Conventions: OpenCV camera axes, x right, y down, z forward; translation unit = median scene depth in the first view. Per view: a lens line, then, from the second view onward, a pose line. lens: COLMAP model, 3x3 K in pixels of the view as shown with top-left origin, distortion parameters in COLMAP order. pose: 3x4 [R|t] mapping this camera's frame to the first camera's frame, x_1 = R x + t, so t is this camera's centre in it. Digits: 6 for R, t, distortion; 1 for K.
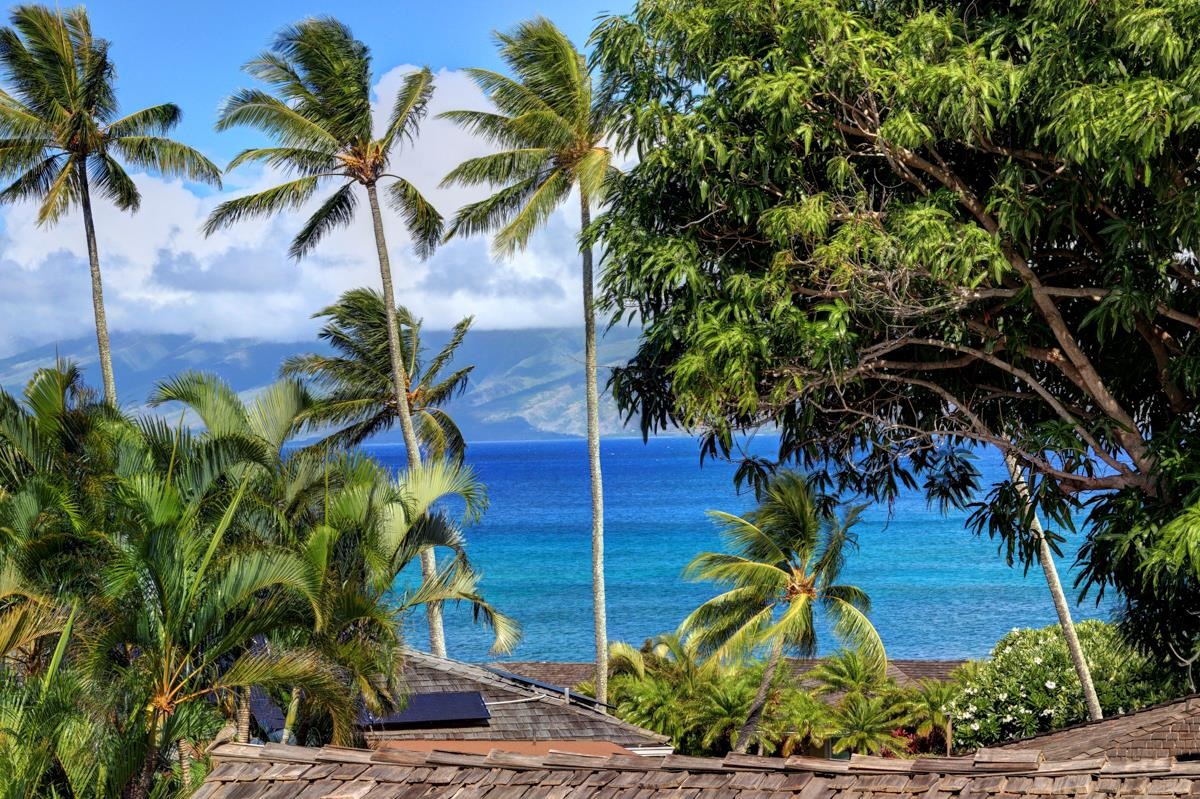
lens RADIAL K [[3356.3, 0, 600.0], [0, 3356.3, 399.5], [0, 0, 1]] dist [0.035348, 1.116632]
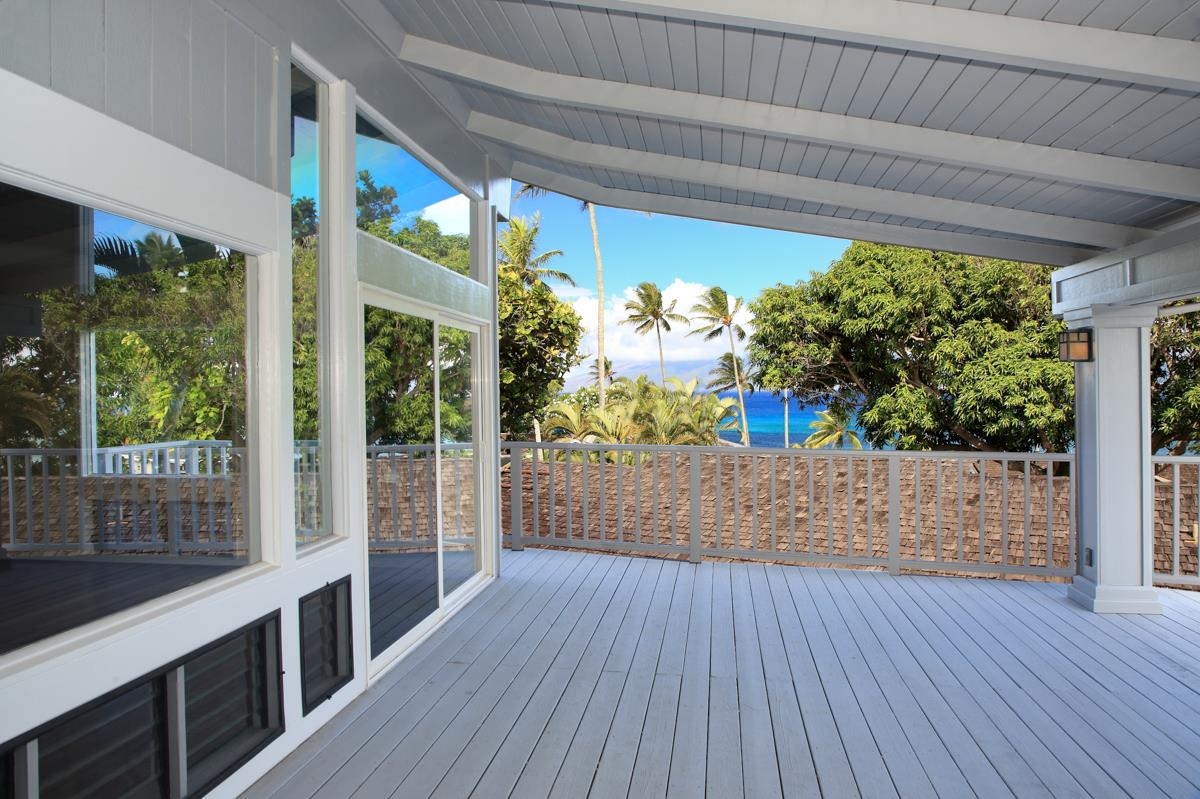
lens RADIAL K [[898.6, 0, 594.6], [0, 898.6, 393.4], [0, 0, 1]] dist [-0.000666, 0.007884]
pose [[0.974416, 0.010960, -0.224486, 0.073650], [-0.007325, 0.999828, 0.017021, -0.007825], [0.224634, -0.014942, 0.974329, -0.262673]]
